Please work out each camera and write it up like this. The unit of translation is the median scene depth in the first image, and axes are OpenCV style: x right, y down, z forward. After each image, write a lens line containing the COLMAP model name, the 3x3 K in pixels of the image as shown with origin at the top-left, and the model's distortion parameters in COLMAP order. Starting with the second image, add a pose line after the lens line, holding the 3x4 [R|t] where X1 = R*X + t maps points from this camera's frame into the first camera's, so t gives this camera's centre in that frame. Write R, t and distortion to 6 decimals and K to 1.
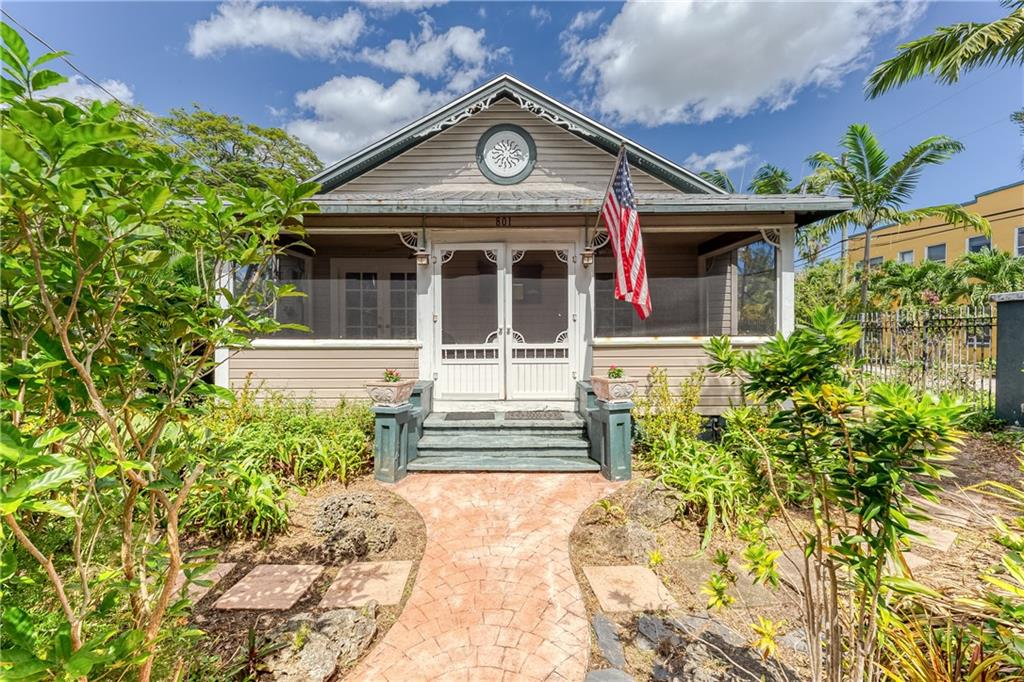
lens RADIAL K [[416.3, 0, 512.0], [0, 416.3, 341.0], [0, 0, 1]] dist [-0.000165, -0.000145]
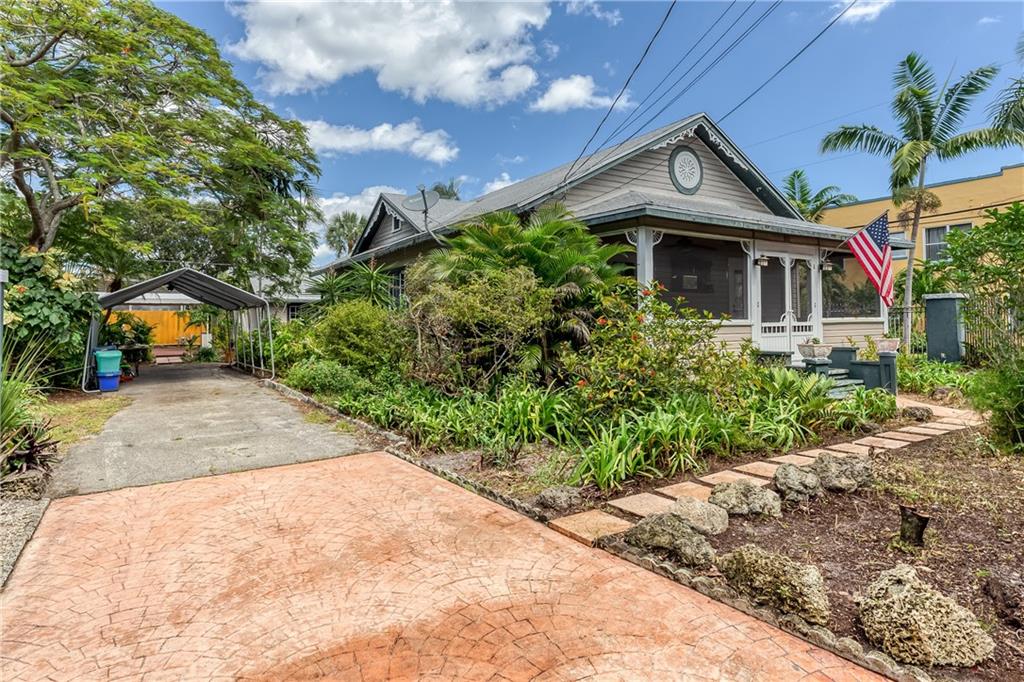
lens RADIAL K [[551.8, 0, 511.4], [0, 551.8, 297.4], [0, 0, 1]] dist [0.002188, 0.000227]
pose [[0.854552, 0.019671, 0.518993, -1.827928], [0.012047, 0.998263, -0.057672, 0.019515], [-0.519226, 0.055536, 0.852831, -0.139195]]
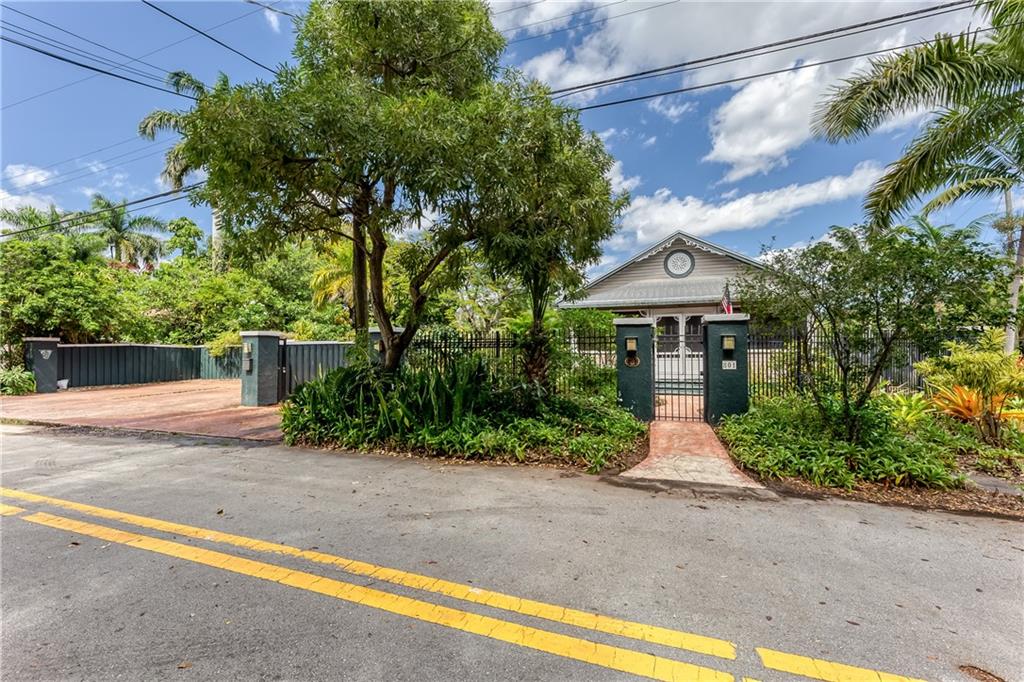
lens RADIAL K [[416.3, 0, 512.0], [0, 416.3, 341.0], [0, 0, 1]] dist [-0.000165, -0.000145]
pose [[0.938152, -0.005037, -0.346187, -0.112774], [-0.012870, 0.998696, -0.049409, 0.076834], [0.345984, 0.050808, 0.936864, -1.750531]]
